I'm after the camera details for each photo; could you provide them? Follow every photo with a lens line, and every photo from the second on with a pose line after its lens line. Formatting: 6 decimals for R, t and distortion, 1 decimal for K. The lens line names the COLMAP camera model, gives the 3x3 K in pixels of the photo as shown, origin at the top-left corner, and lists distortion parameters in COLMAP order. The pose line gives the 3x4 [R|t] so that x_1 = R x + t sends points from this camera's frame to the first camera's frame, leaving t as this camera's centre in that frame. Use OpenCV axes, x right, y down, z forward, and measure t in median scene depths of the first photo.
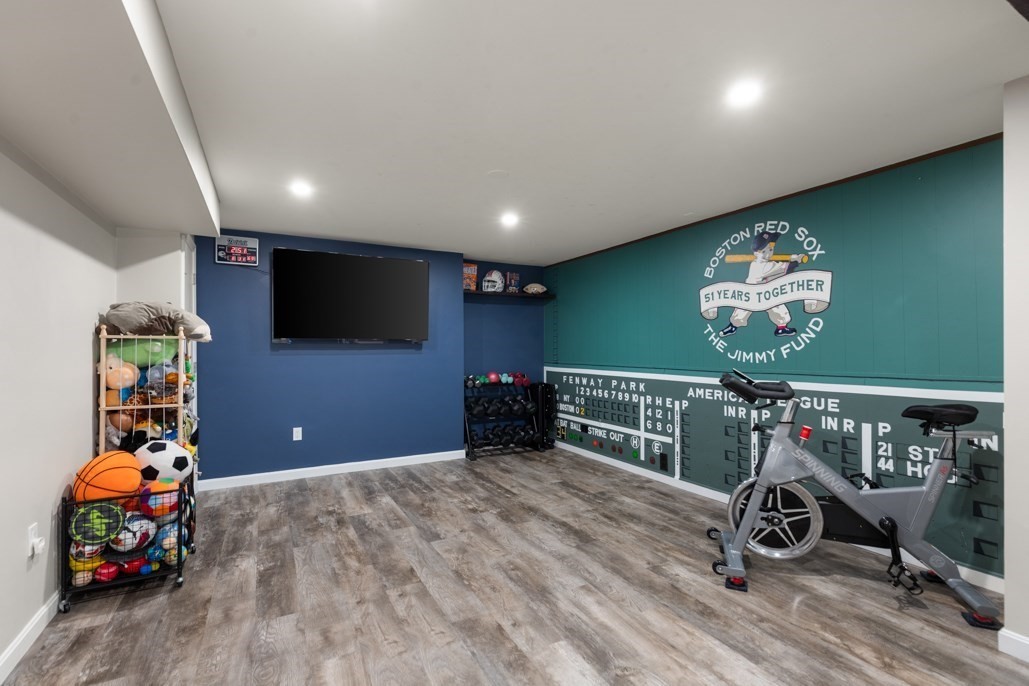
lens RADIAL K [[475.5, 0, 513.8], [0, 475.5, 346.3], [0, 0, 1]] dist [0.005829, -0.001693]
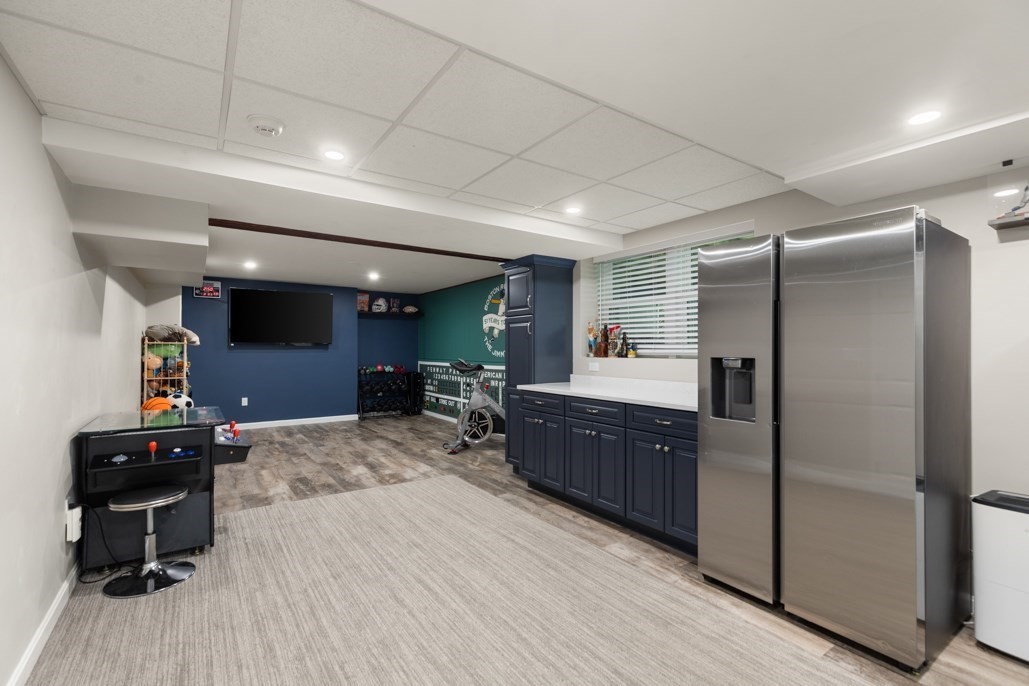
lens RADIAL K [[475.5, 0, 518.6], [0, 475.5, 342.9], [0, 0, 1]] dist [0.005829, -0.001693]
pose [[0.993613, 0.003848, 0.112774, 0.334574], [-0.003000, 0.999966, -0.007686, -0.006485], [-0.112799, 0.007299, 0.993591, -0.832977]]
